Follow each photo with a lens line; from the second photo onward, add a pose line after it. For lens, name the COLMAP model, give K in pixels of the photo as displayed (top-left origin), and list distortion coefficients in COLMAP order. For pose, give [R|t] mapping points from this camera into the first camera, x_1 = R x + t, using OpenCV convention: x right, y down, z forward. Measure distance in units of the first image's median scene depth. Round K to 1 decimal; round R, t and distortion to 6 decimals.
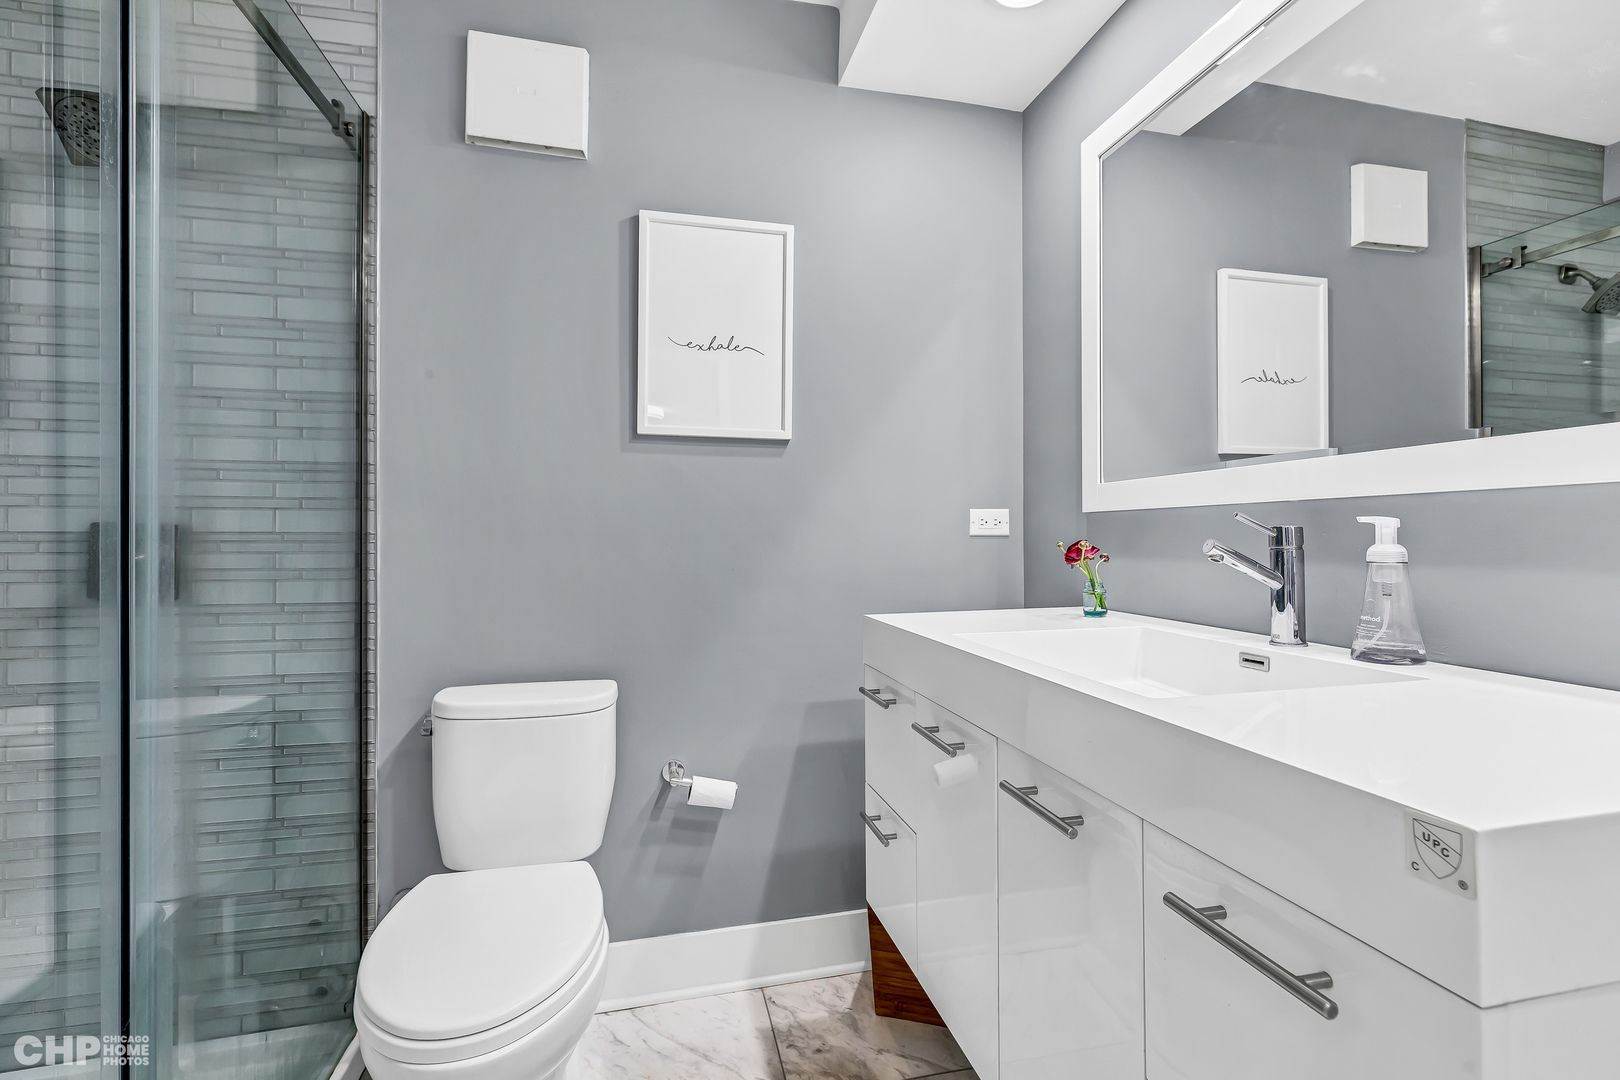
lens RADIAL K [[748.8, 0, 804.9], [0, 748.8, 530.7], [0, 0, 1]] dist [0.001018, 0.002982]
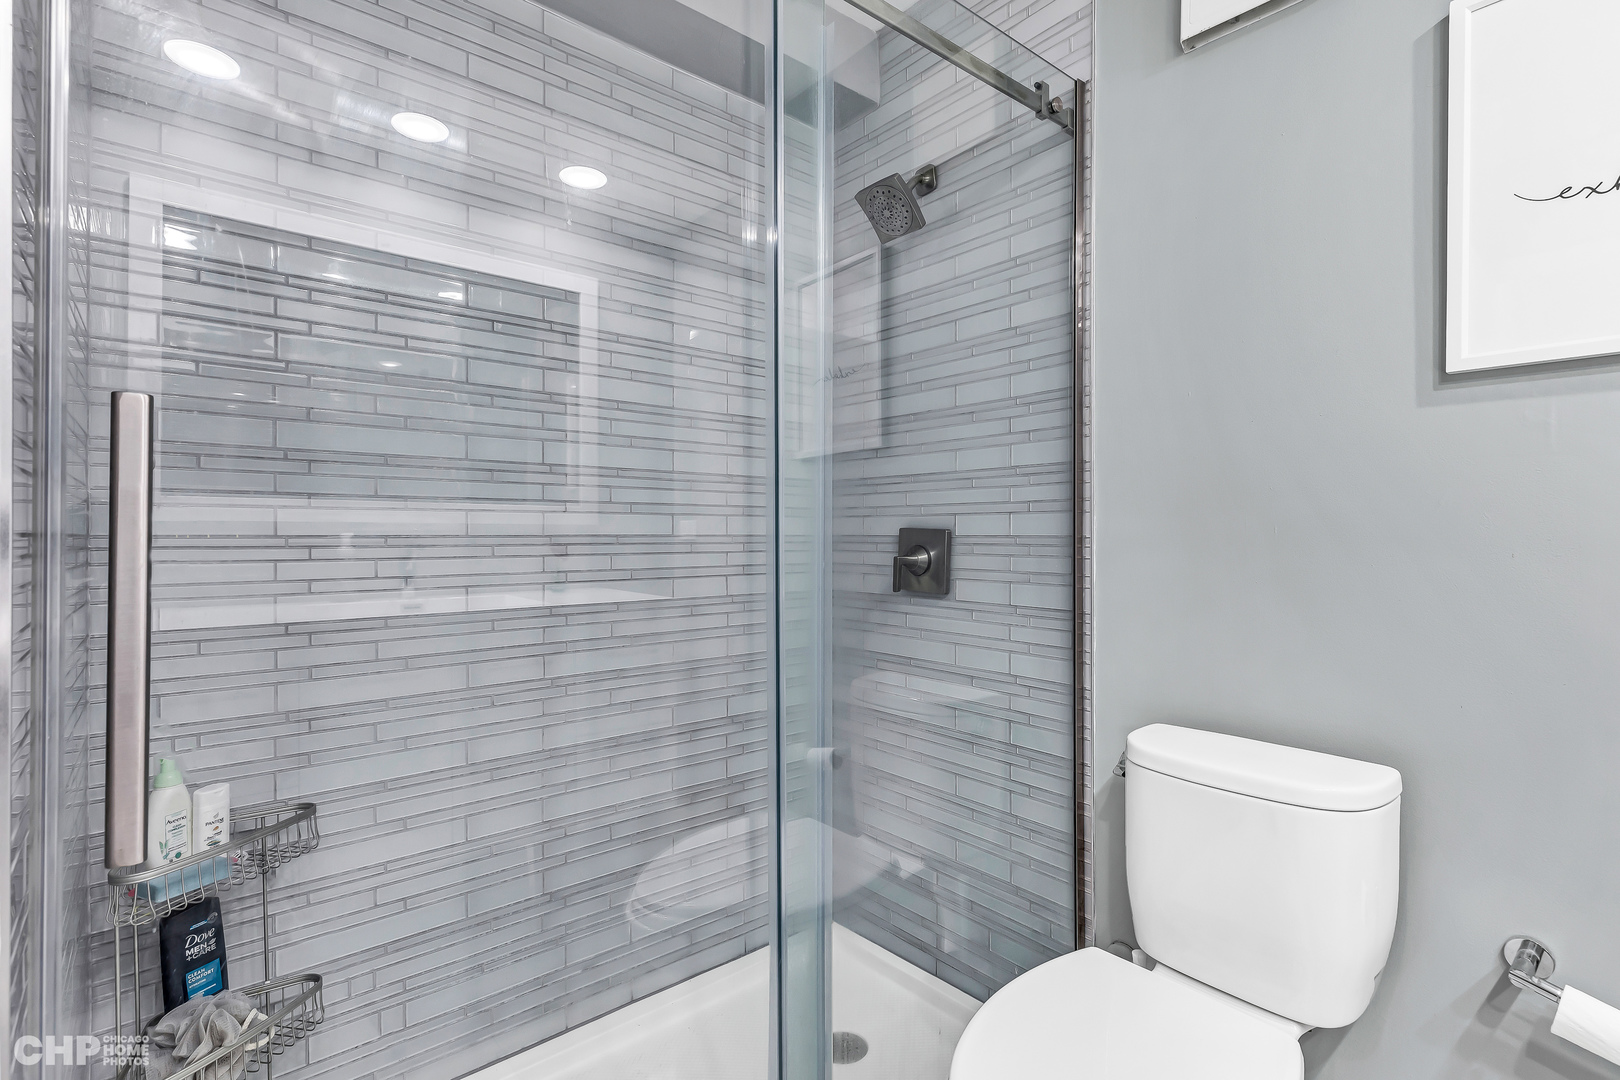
lens RADIAL K [[748.8, 0, 863.4], [0, 748.8, 536.4], [0, 0, 1]] dist [0.001018, 0.002982]
pose [[0.467394, -0.000027, -0.884049, 0.105570], [0.003191, 0.999994, 0.001657, 0.000498], [0.884043, -0.003595, 0.467391, 0.330978]]
